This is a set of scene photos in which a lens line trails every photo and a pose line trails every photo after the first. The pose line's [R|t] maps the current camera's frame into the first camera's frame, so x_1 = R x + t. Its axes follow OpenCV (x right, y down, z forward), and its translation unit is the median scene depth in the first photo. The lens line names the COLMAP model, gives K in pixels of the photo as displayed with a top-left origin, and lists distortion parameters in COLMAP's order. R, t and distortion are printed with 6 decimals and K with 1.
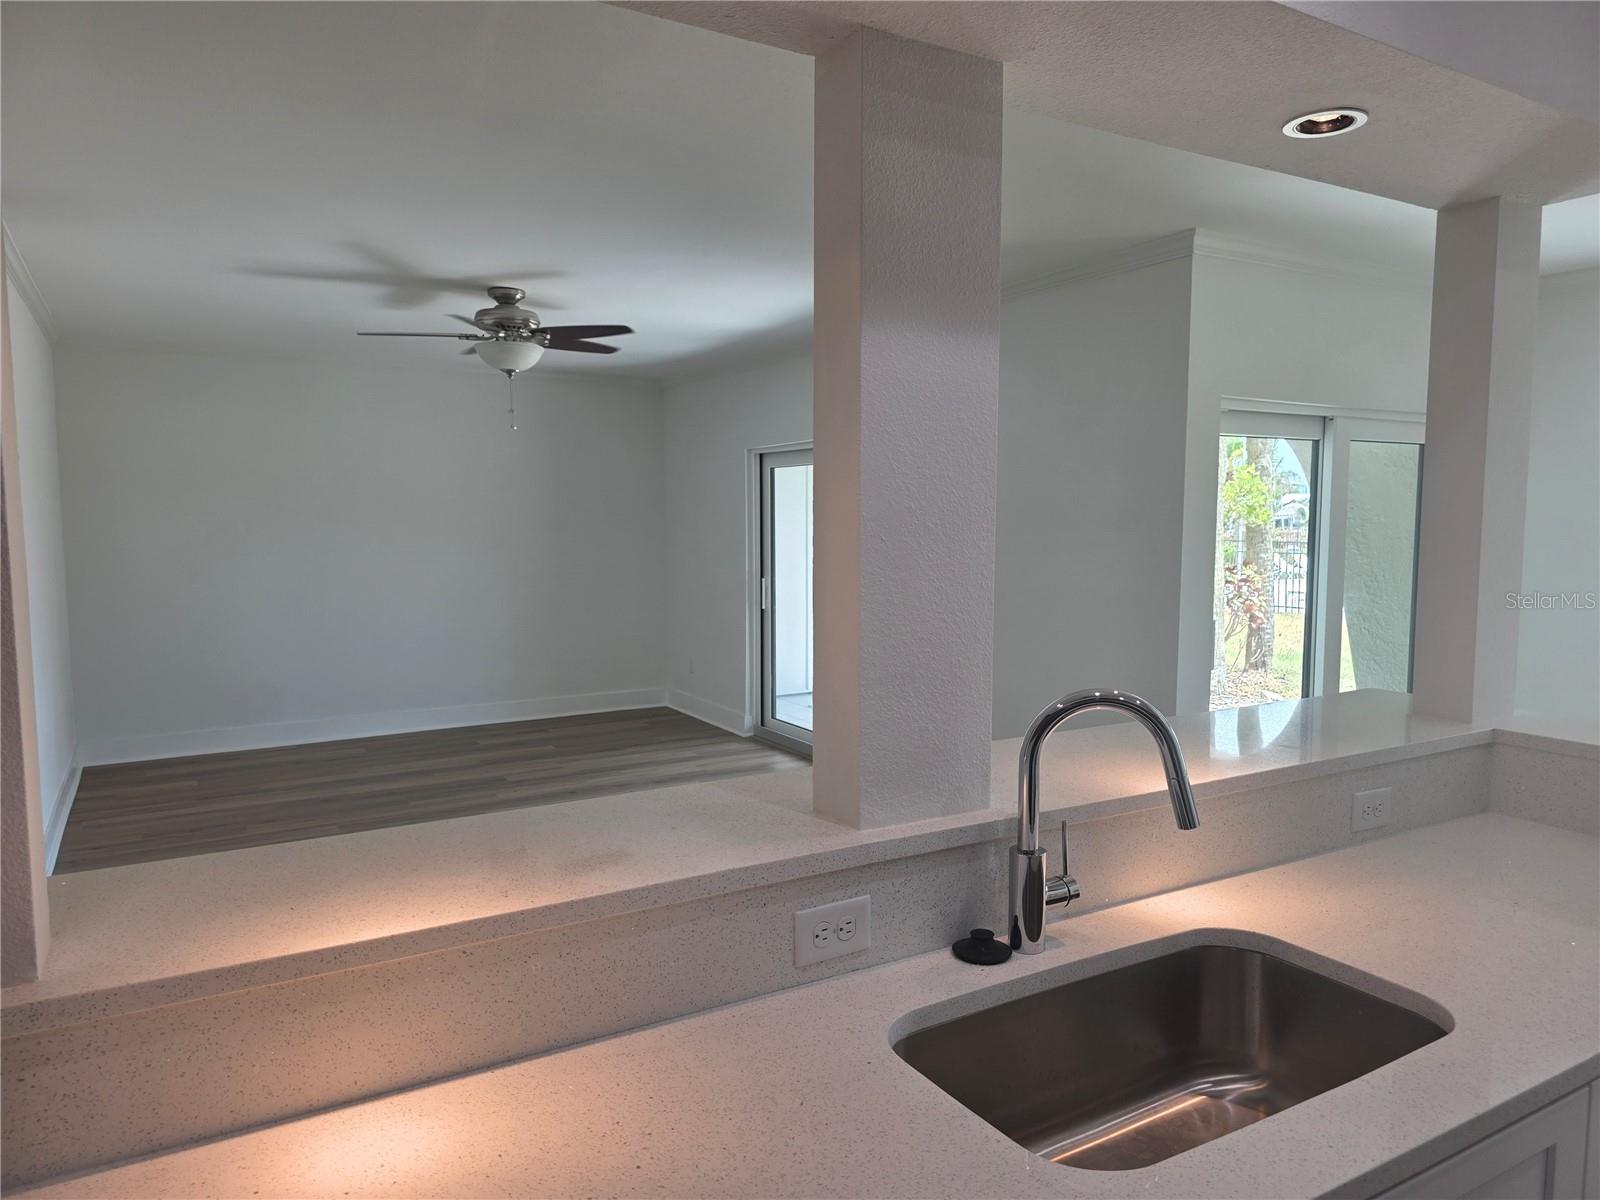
lens RADIAL K [[1084.6, 0, 812.0], [0, 1084.6, 603.0], [0, 0, 1]] dist [0.055670, -0.049273]
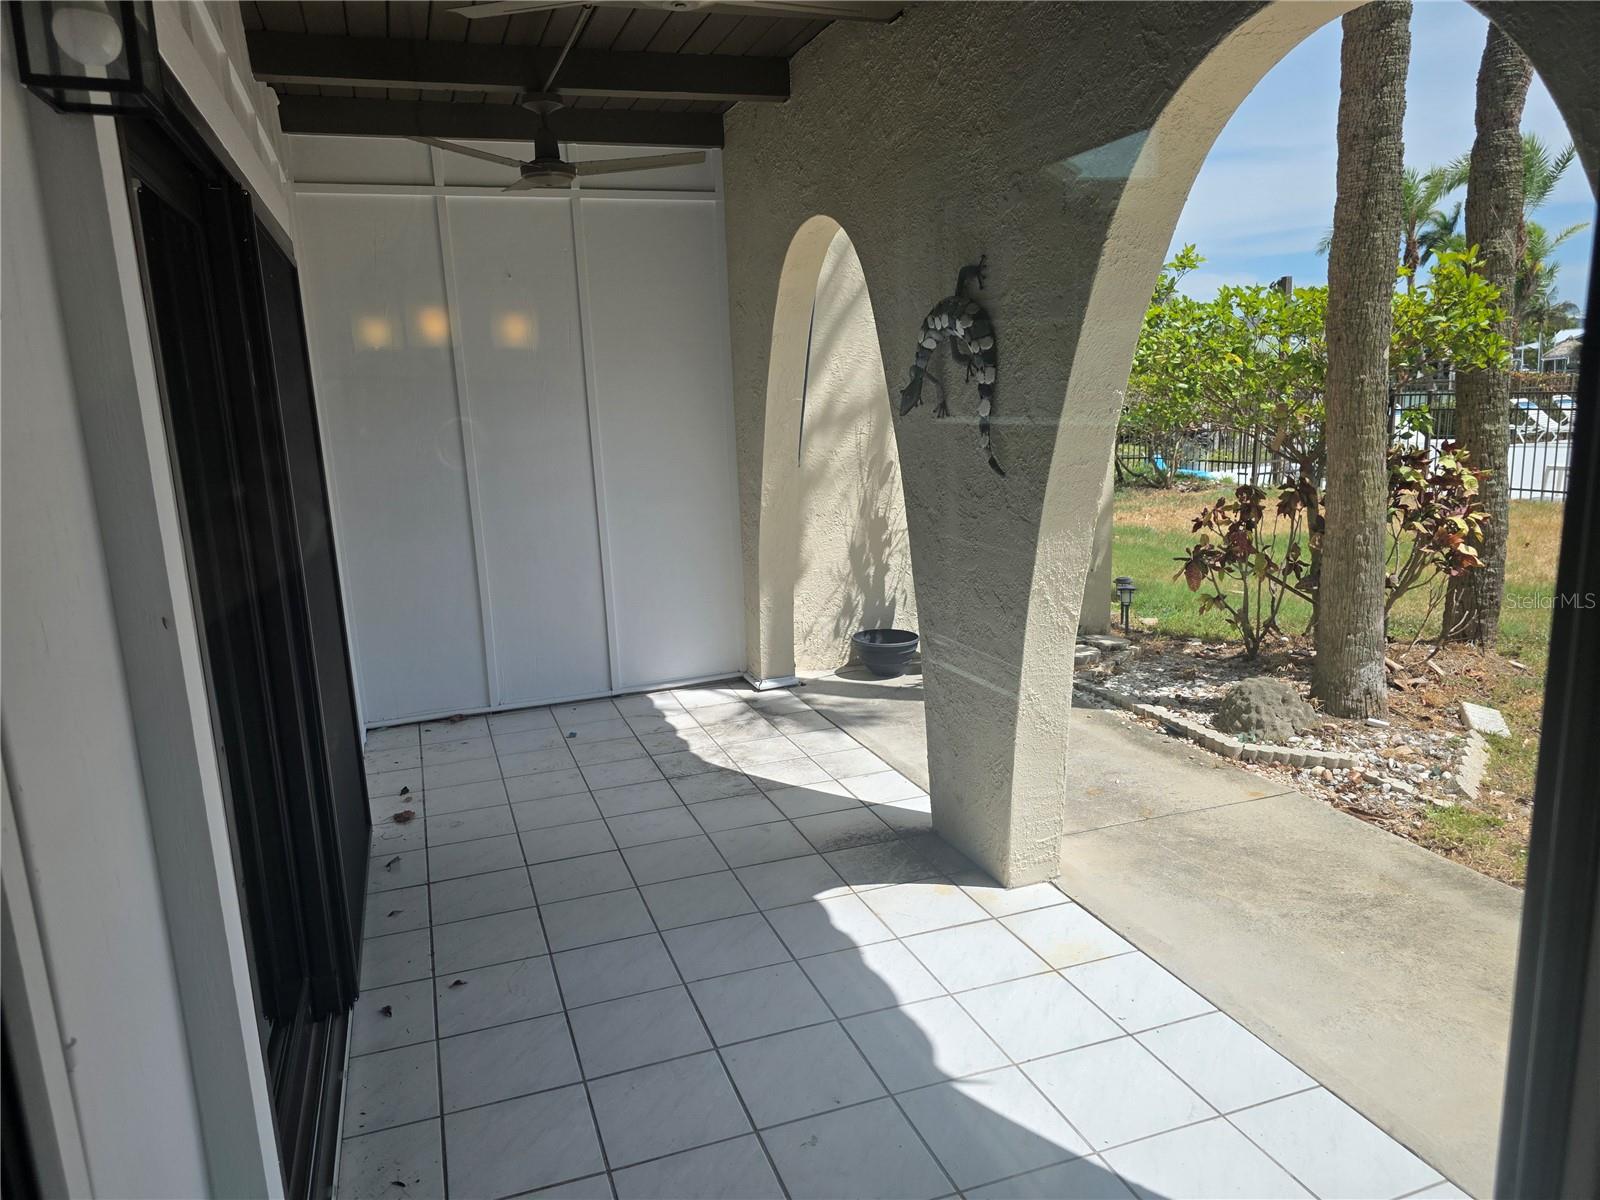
lens RADIAL K [[1084.6, 0, 786.6], [0, 1084.6, 606.8], [0, 0, 1]] dist [0.055670, -0.049273]
pose [[0.980753, 0.000443, -0.195252, 1.144536], [0.022824, 0.992882, 0.116898, -0.169802], [0.193914, -0.119105, 0.973761, 2.528066]]
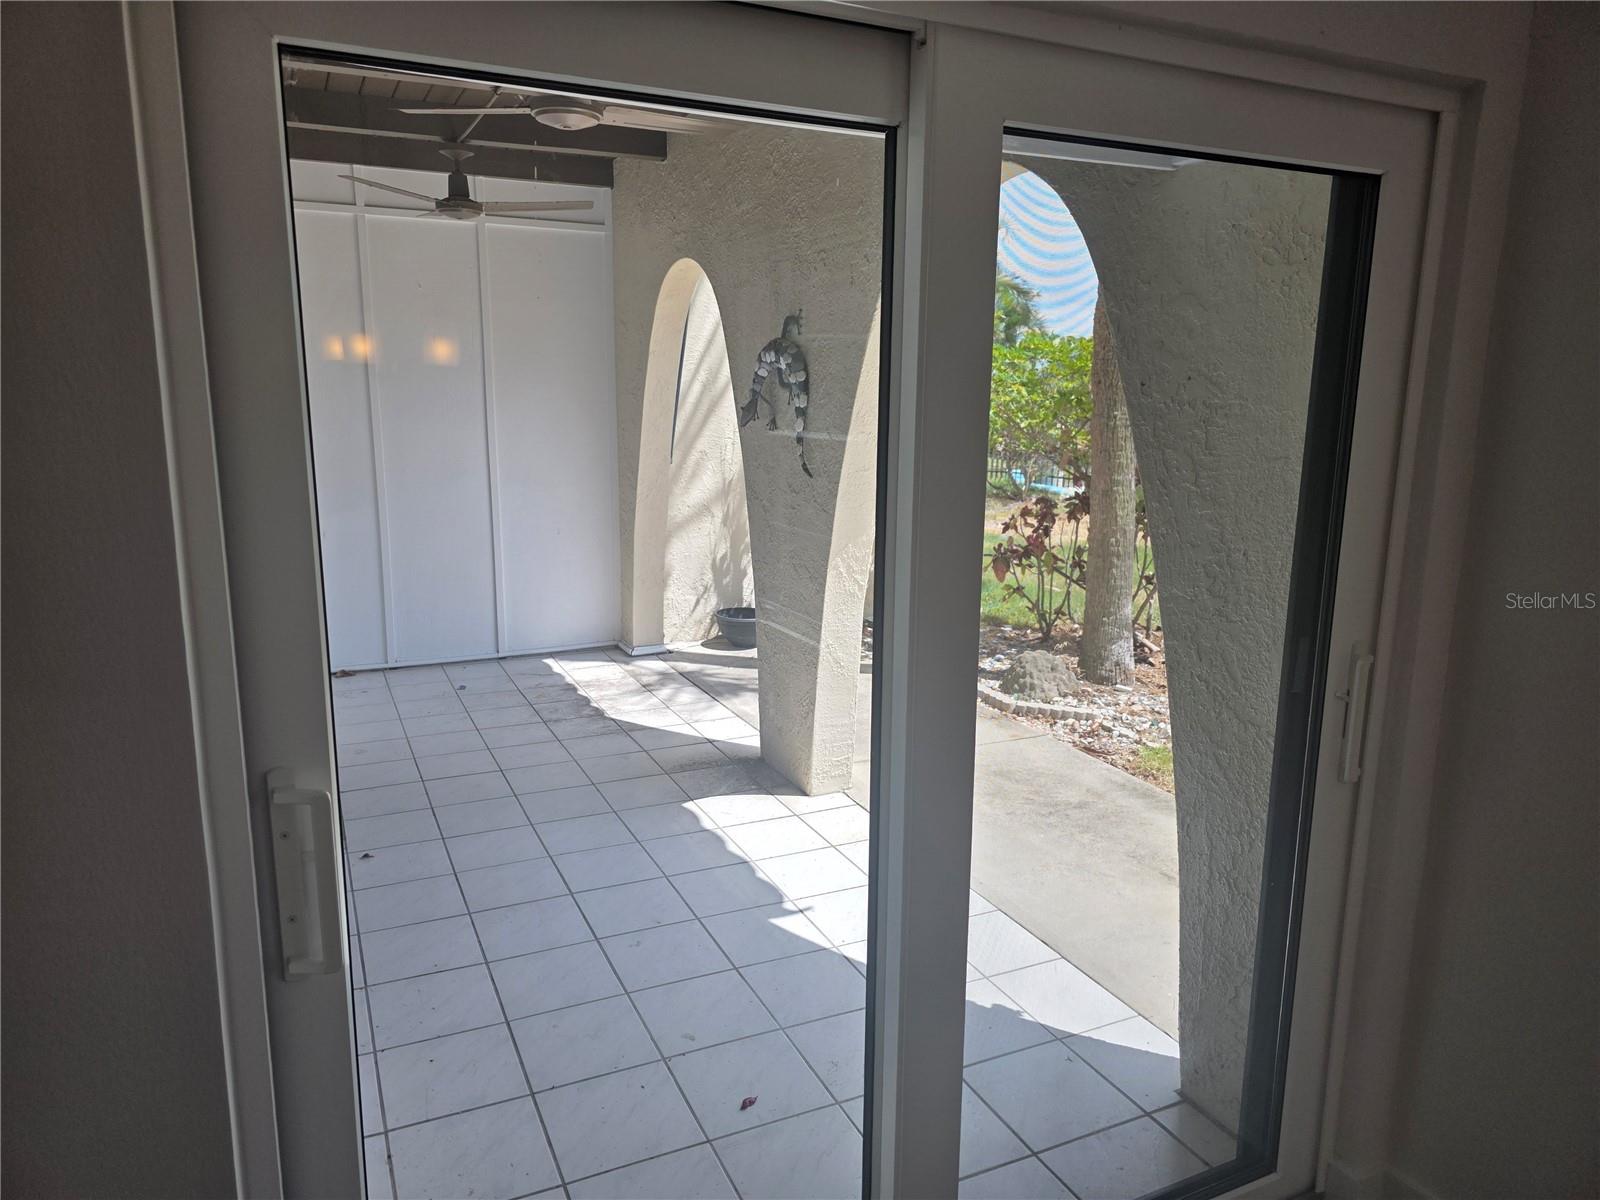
lens RADIAL K [[1084.6, 0, 806.8], [0, 1084.6, 594.7], [0, 0, 1]] dist [0.055670, -0.049273]
pose [[0.996193, 0.029551, -0.082014, 1.334498], [-0.020833, 0.994234, 0.105186, -0.159388], [0.084649, -0.103077, 0.991065, 2.009197]]
